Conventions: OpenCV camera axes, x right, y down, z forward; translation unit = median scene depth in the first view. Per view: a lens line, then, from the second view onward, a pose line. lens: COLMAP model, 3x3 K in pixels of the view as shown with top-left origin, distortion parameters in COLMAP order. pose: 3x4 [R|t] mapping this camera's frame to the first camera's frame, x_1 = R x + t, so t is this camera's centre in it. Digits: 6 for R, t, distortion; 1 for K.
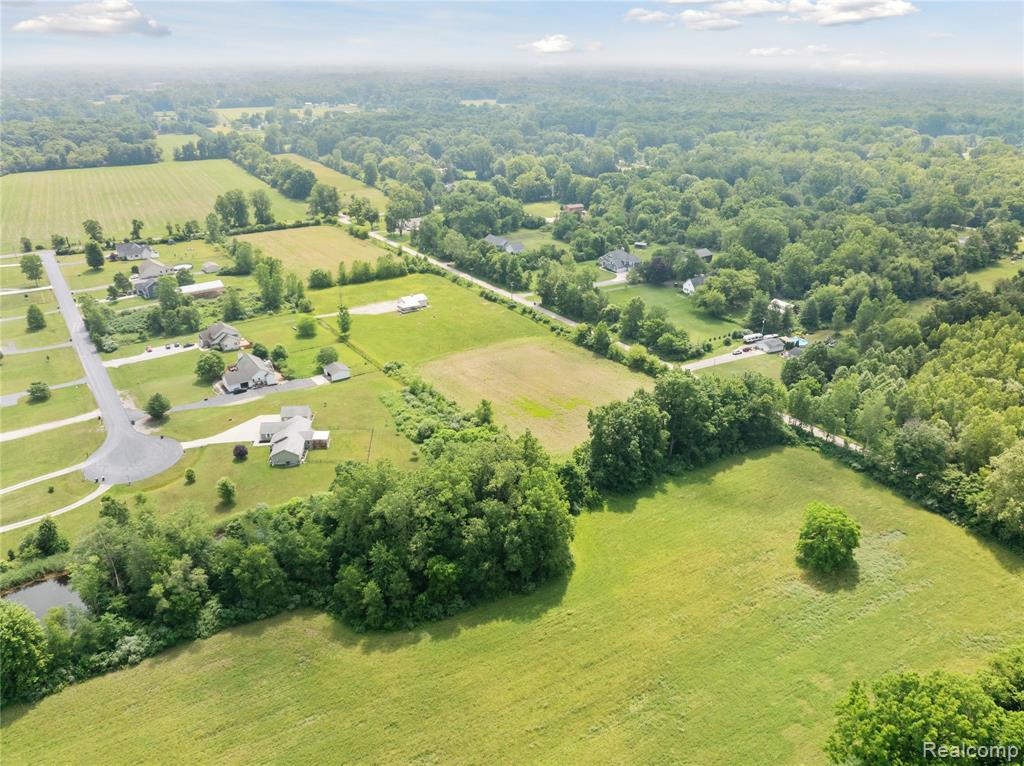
lens RADIAL K [[719.8, 0, 513.4], [0, 719.8, 384.7], [0, 0, 1]] dist [-0.044486, 0.011722]
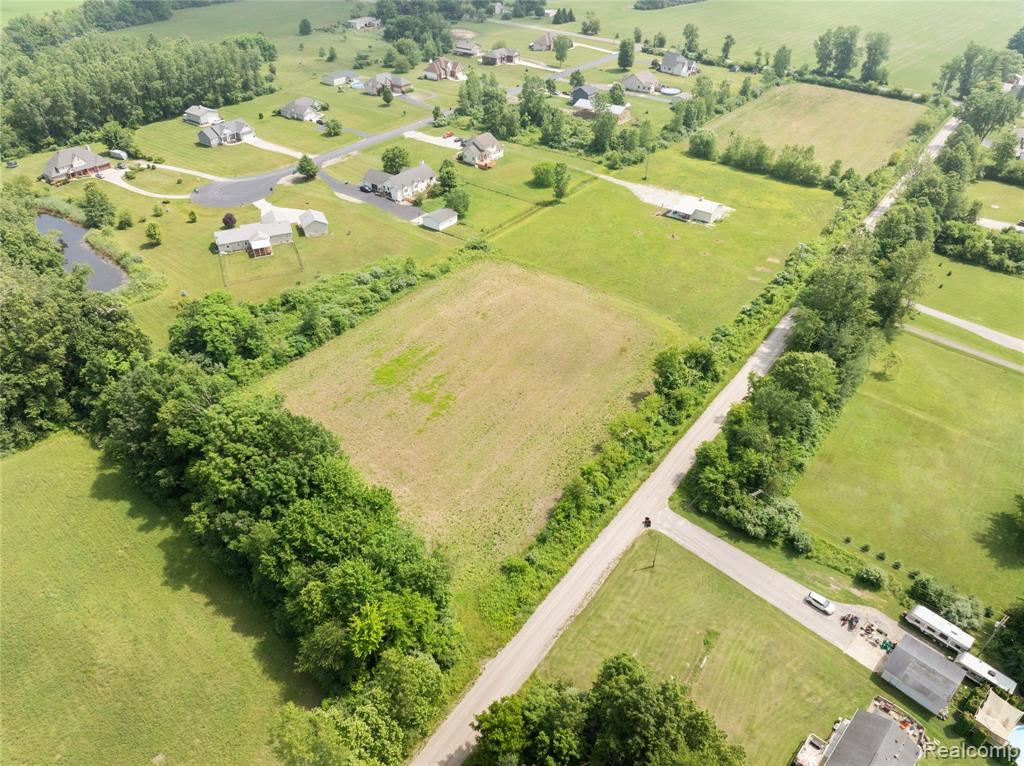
lens RADIAL K [[719.8, 0, 513.4], [0, 719.8, 384.7], [0, 0, 1]] dist [-0.044486, 0.011722]
pose [[0.303667, 0.561037, -0.770080, 0.436866], [-0.402391, 0.808147, 0.430094, -0.211133], [0.863637, 0.179268, 0.471164, 0.591992]]
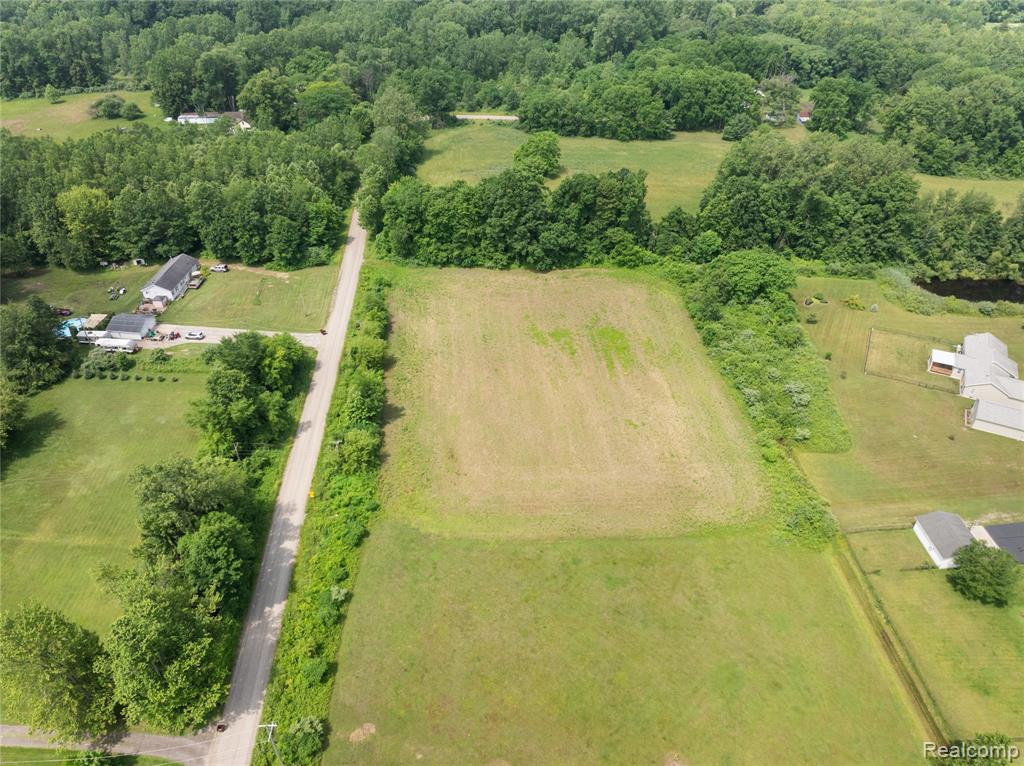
lens RADIAL K [[719.8, 0, 513.4], [0, 719.8, 384.7], [0, 0, 1]] dist [-0.044486, 0.011722]
pose [[-0.849096, -0.321728, 0.418959, -0.141131], [0.216183, 0.512019, 0.831325, -0.399549], [-0.481976, 0.796447, -0.365201, 1.000196]]
